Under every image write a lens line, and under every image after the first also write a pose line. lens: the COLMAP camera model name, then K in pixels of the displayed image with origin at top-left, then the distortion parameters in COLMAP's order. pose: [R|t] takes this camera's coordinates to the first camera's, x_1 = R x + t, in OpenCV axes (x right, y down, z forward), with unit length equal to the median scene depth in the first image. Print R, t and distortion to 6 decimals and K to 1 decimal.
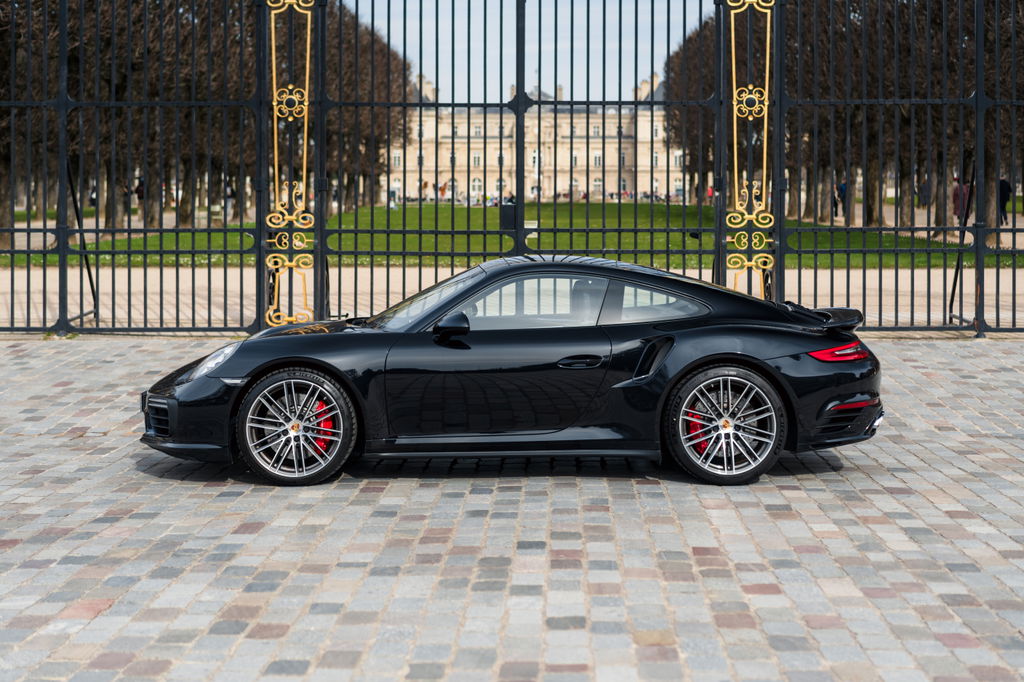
lens RADIAL K [[1462.3, 0, 514.4], [0, 1462.3, 254.9], [0, 0, 1]] dist [0.023352, 0.000000]
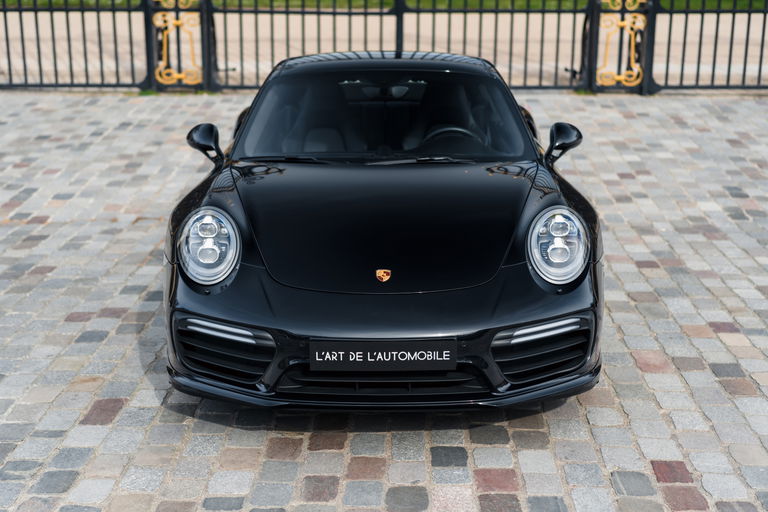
lens RADIAL K [[1096.7, 0, 388.0], [0, 1096.7, 257.8], [0, 0, 1]] dist [0.023352, 0.000000]
pose [[0.999930, -0.001127, 0.011795, -0.025917], [-0.001847, 0.968479, 0.249088, -0.051209], [-0.011704, -0.249093, 0.968409, 0.399371]]
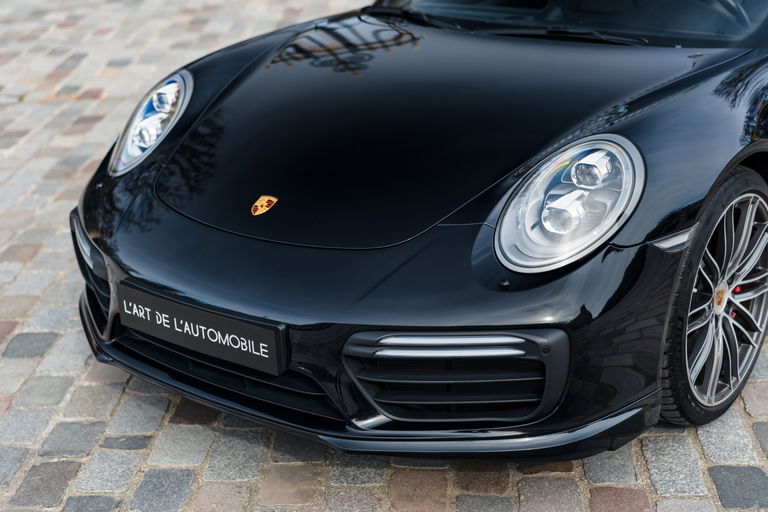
lens RADIAL K [[1096.7, 0, 377.6], [0, 1096.7, 253.4], [0, 0, 1]] dist [0.023352, 0.000000]
pose [[0.998985, -0.011444, -0.043561, -0.090402], [0.026967, 0.926631, 0.375003, -0.022825], [0.036073, -0.375797, 0.926000, 0.604572]]
